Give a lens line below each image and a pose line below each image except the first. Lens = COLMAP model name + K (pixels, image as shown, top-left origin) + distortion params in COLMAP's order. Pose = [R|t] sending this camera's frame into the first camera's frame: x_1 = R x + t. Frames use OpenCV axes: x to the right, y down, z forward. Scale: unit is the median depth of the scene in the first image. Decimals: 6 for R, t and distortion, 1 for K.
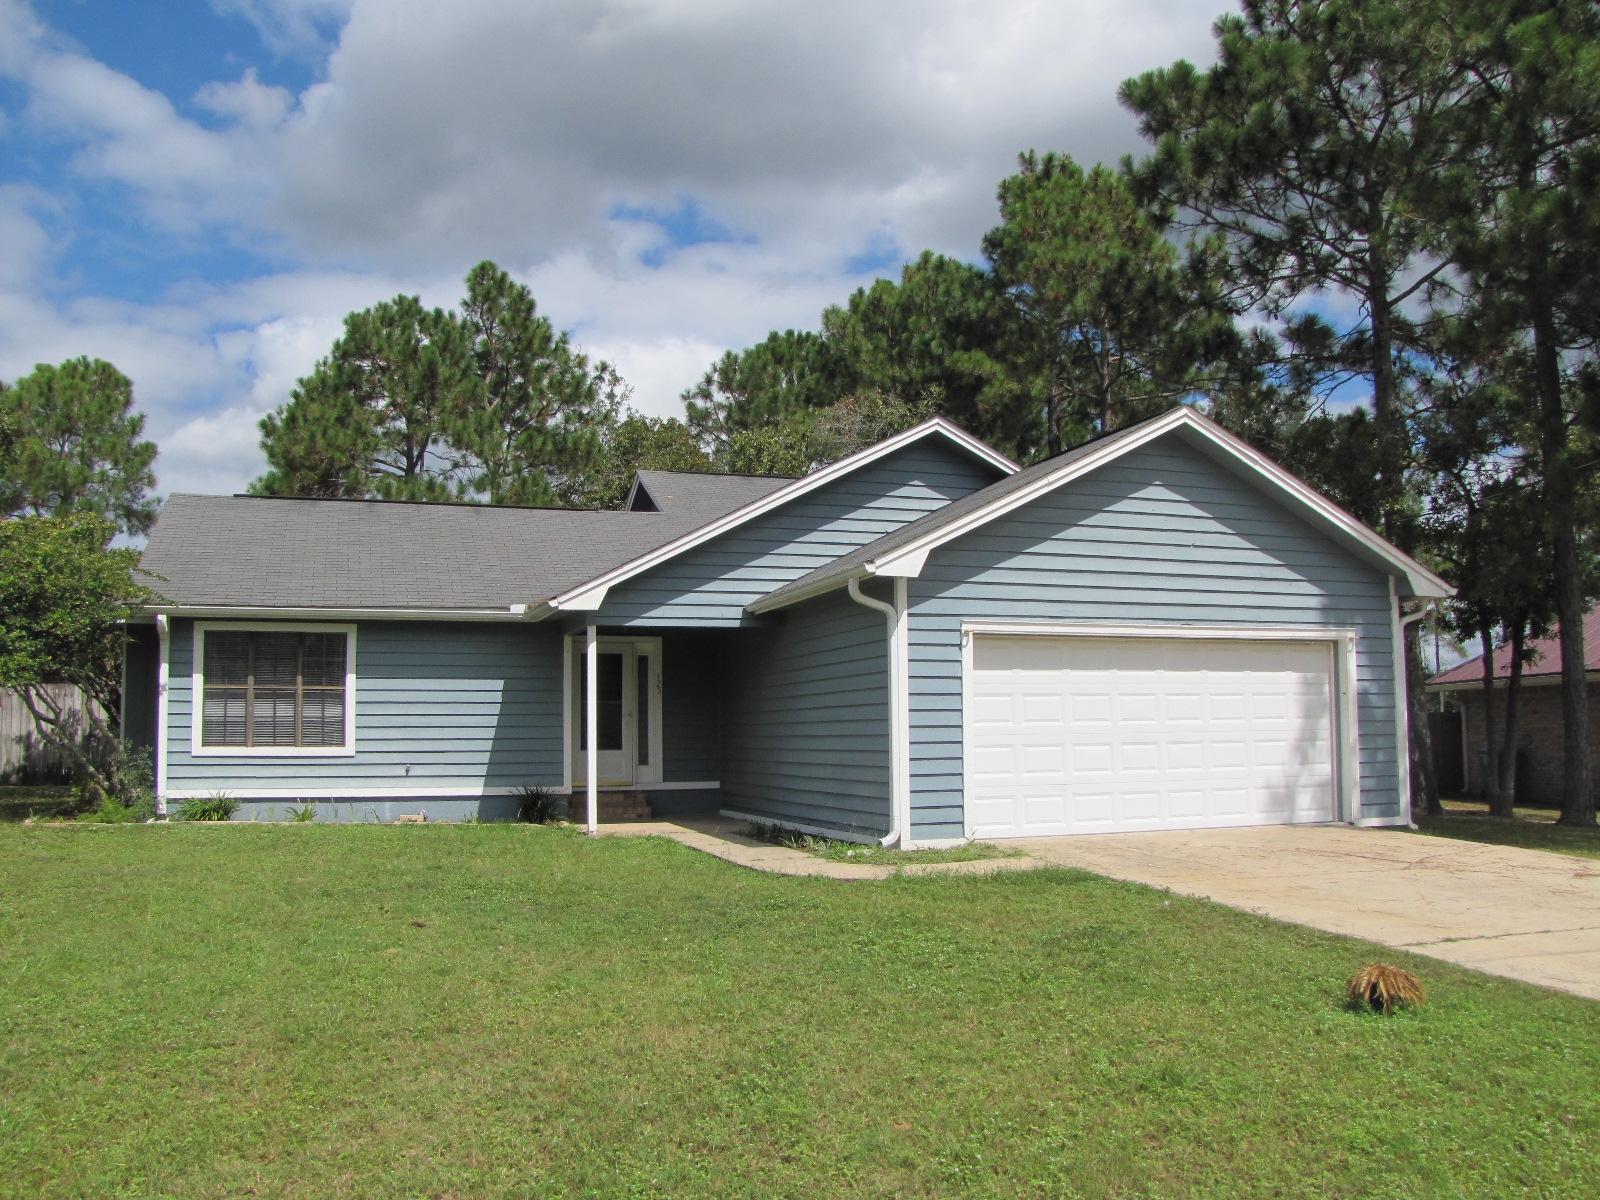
lens RADIAL K [[1349.0, 0, 802.7], [0, 1349.0, 617.3], [0, 0, 1]] dist [-0.172984, 0.156421]
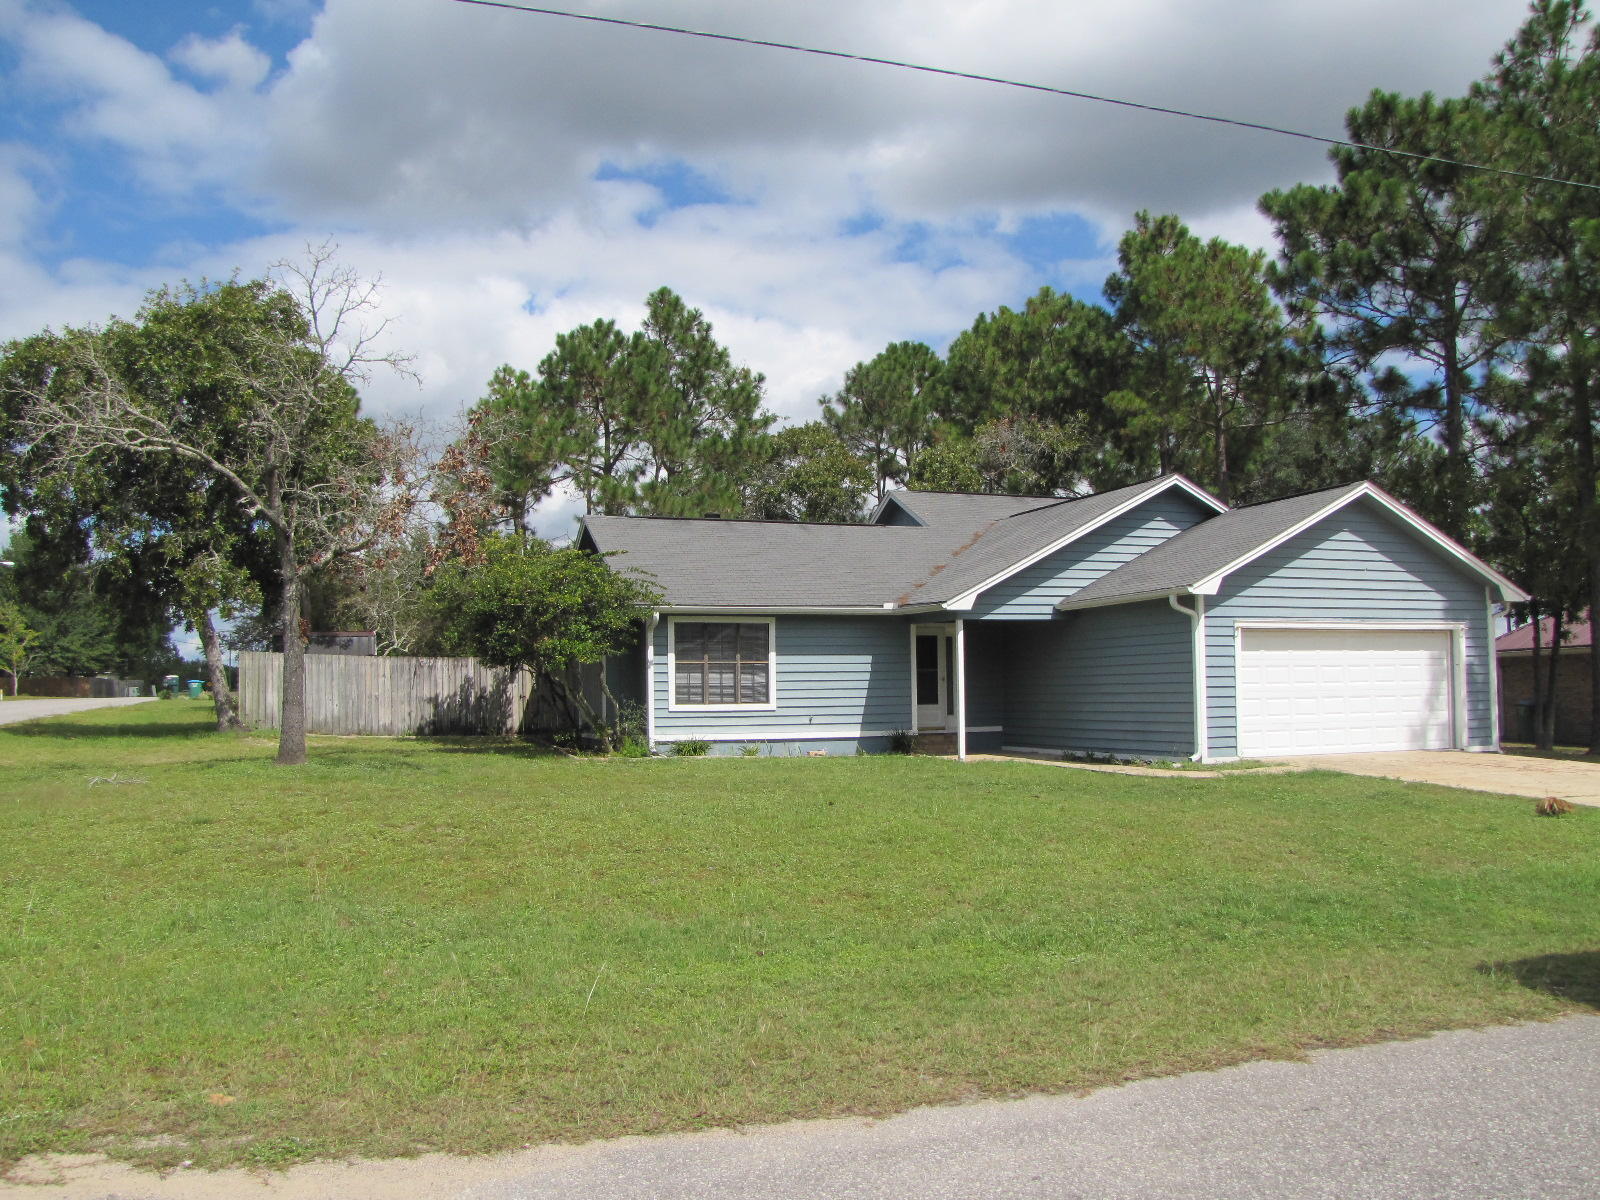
lens RADIAL K [[1349.0, 0, 802.7], [0, 1349.0, 617.3], [0, 0, 1]] dist [-0.172984, 0.156421]
pose [[0.999892, -0.000807, 0.014678, -0.326009], [0.000351, 0.999517, 0.031065, -0.039222], [-0.014696, -0.031057, 0.999410, -0.438982]]
